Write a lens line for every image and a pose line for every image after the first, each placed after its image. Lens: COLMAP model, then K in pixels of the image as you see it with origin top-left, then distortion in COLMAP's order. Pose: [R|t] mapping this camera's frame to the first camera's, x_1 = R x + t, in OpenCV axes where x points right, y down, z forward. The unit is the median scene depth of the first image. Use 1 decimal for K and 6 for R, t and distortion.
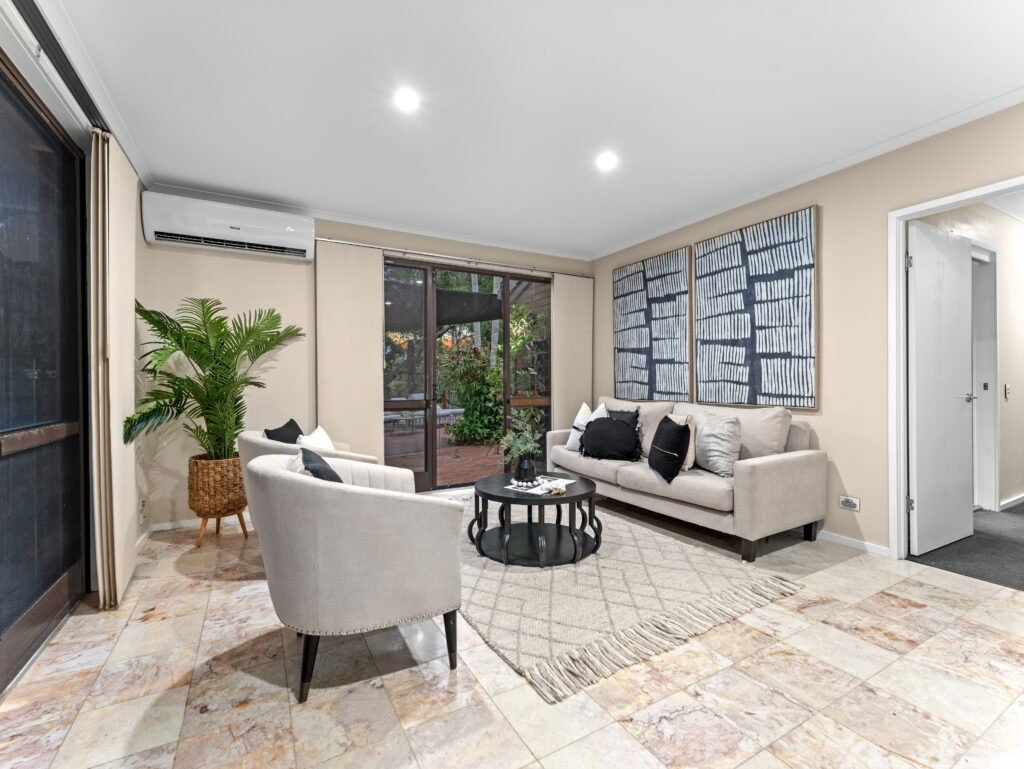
lens RADIAL K [[457.7, 0, 516.5], [0, 457.7, 382.1], [0, 0, 1]] dist [0.000395, 0.000772]
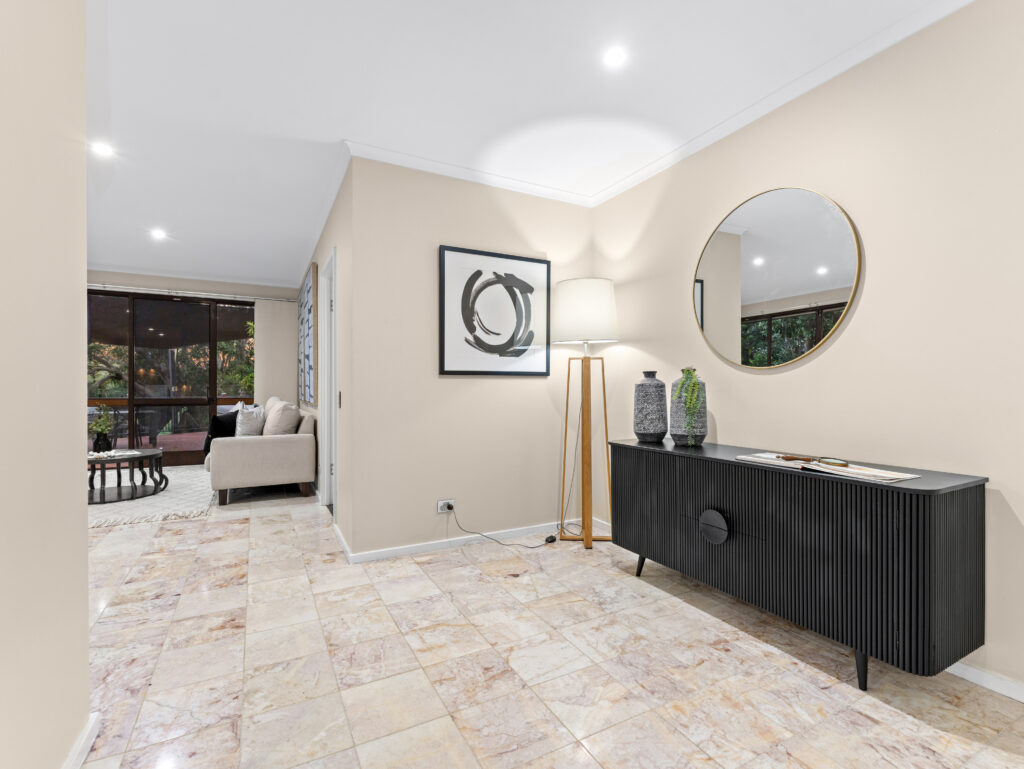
lens RADIAL K [[480.7, 0, 512.0], [0, 480.7, 384.5], [0, 0, 1]] dist [-0.002150, -0.000260]
pose [[0.999509, 0.005555, -0.030849, 1.762964], [-0.005739, 0.999966, -0.005872, 0.001683], [0.030815, 0.006046, 0.999507, -0.635339]]
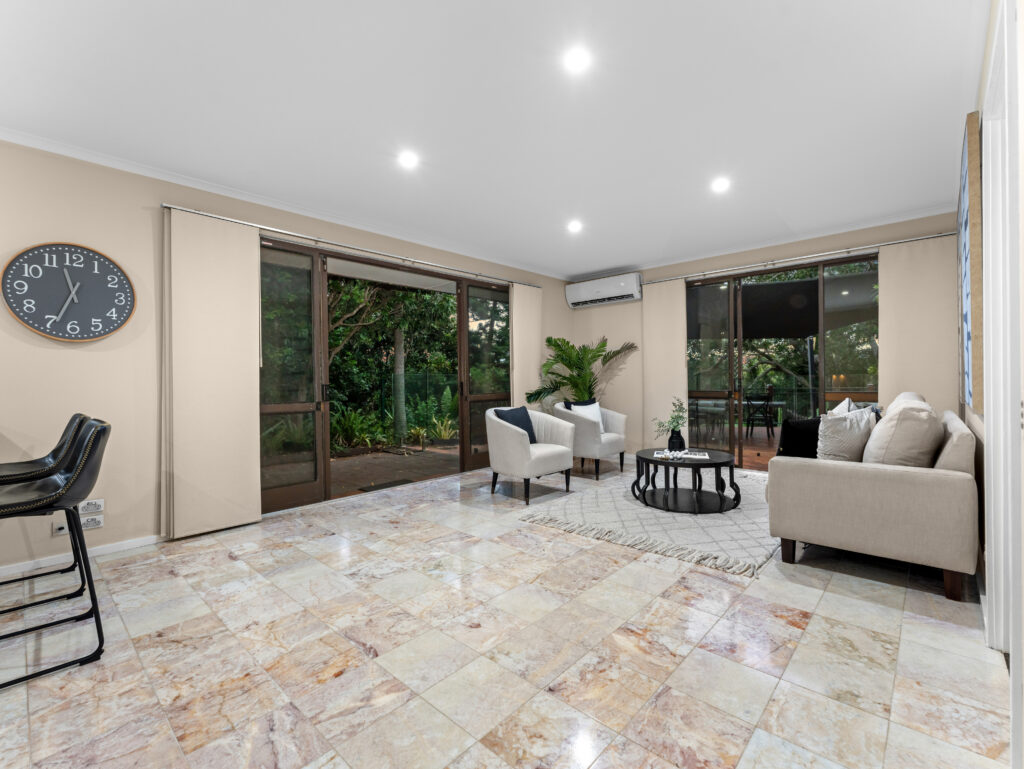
lens RADIAL K [[457.7, 0, 516.5], [0, 457.7, 382.1], [0, 0, 1]] dist [0.000395, 0.000772]
pose [[0.305265, 0.005484, -0.952252, 1.467251], [0.009933, 0.999911, 0.008943, -0.000851], [0.952216, -0.012188, 0.305184, 0.198981]]
